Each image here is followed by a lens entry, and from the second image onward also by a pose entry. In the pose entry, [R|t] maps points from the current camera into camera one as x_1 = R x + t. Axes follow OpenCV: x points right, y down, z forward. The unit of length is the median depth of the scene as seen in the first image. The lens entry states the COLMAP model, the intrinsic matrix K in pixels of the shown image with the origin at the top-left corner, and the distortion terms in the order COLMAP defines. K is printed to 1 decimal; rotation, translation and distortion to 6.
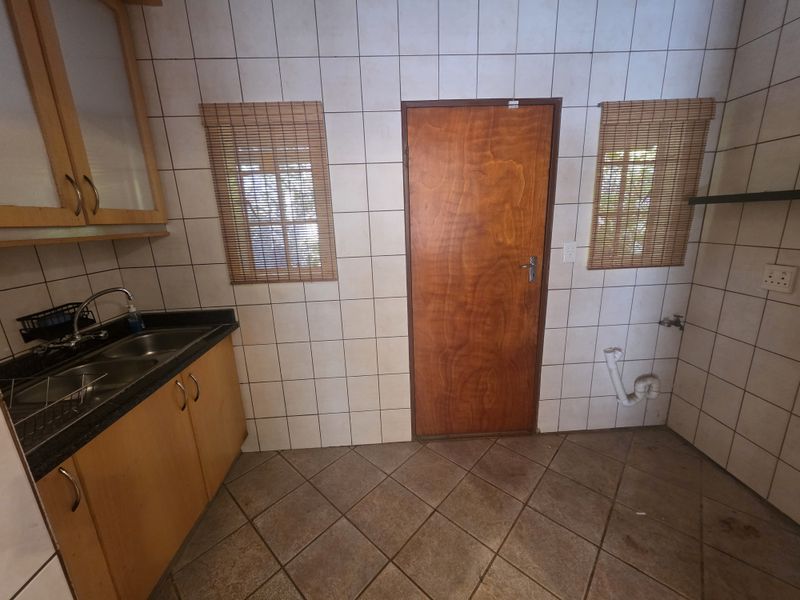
lens RADIAL K [[321.6, 0, 398.9], [0, 321.6, 297.4], [0, 0, 1]] dist [0.006919, -0.000018]
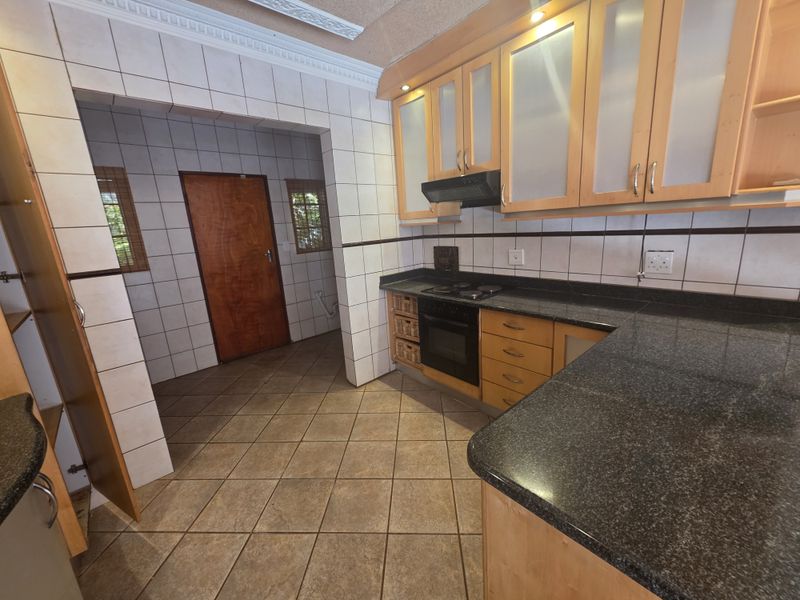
lens RADIAL K [[321.6, 0, 398.9], [0, 321.6, 297.4], [0, 0, 1]] dist [0.006919, -0.000018]
pose [[0.774869, -0.154831, 0.612866, -0.236168], [0.180534, 0.983362, 0.020175, 0.278110], [-0.605793, 0.095010, 0.789929, -1.066555]]
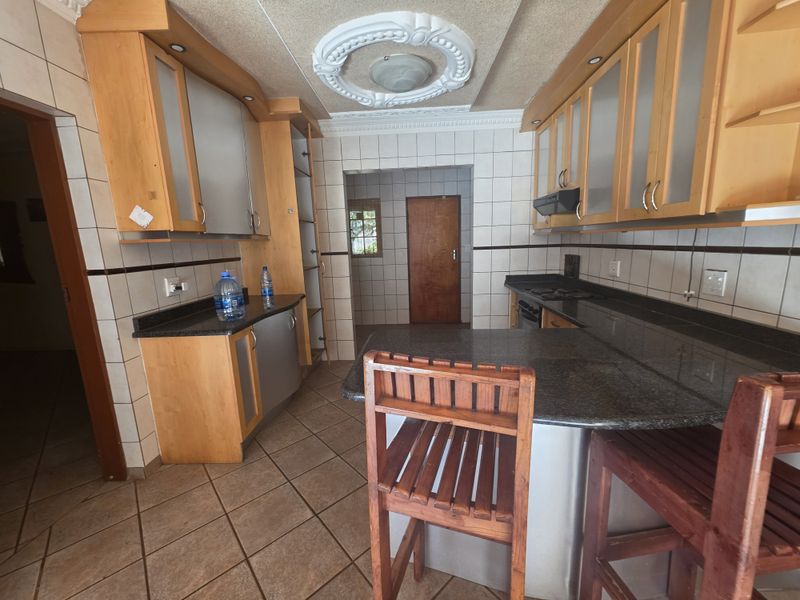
lens RADIAL K [[321.6, 0, 398.9], [0, 321.6, 297.4], [0, 0, 1]] dist [0.006919, -0.000018]
pose [[0.995121, 0.019886, -0.096639, 0.226048], [-0.025457, 0.998063, -0.056758, 0.448609], [0.095323, 0.058941, 0.993700, -1.739777]]
